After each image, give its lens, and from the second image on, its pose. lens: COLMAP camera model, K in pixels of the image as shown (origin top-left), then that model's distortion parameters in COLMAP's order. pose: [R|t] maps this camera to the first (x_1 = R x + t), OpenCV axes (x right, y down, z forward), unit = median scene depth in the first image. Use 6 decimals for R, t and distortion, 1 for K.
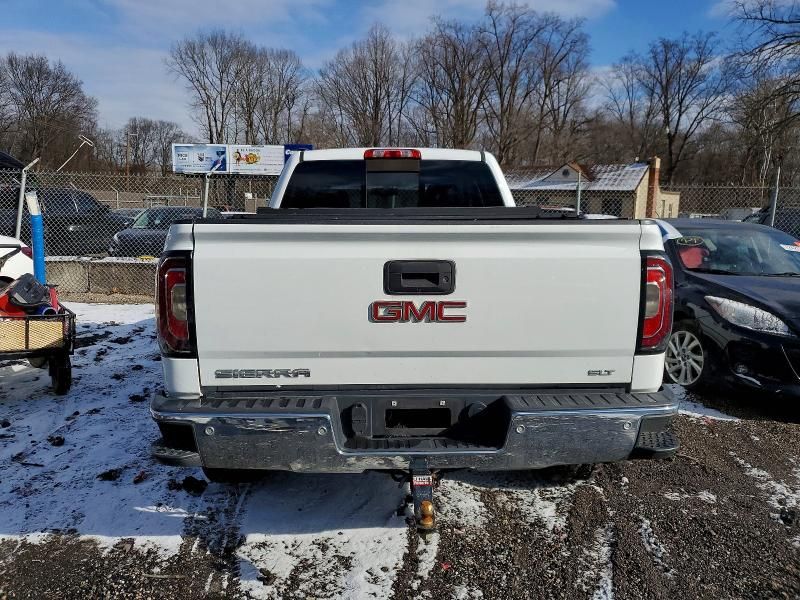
lens RADIAL K [[616.4, 0, 400.0], [0, 616.4, 300.0], [0, 0, 1]] dist [0.009480, 0.002583]
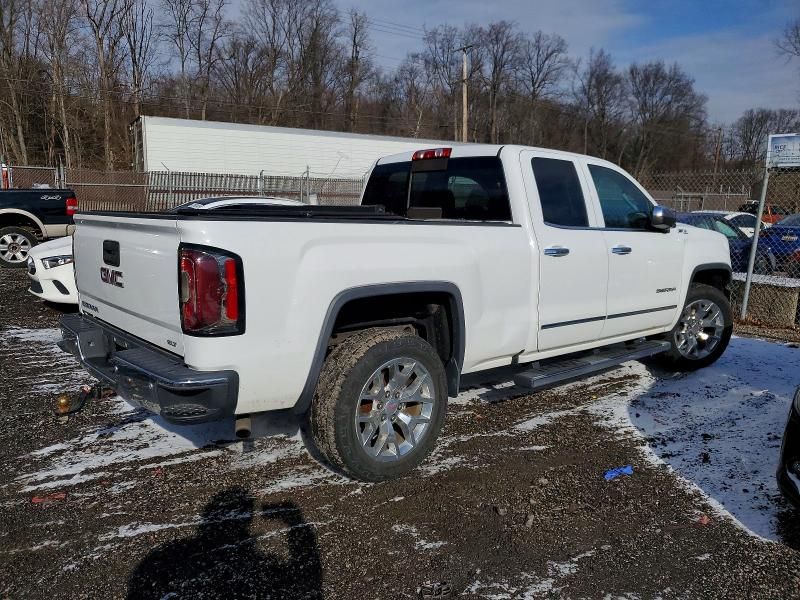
lens RADIAL K [[627.2, 0, 400.0], [0, 627.2, 300.0], [0, 0, 1]] dist [0.005658, 0.004080]
pose [[0.625639, 0.117719, -0.771179, 1.017931], [-0.117085, 0.991521, 0.056365, -0.055954], [0.771276, 0.055029, 0.634118, 0.372026]]
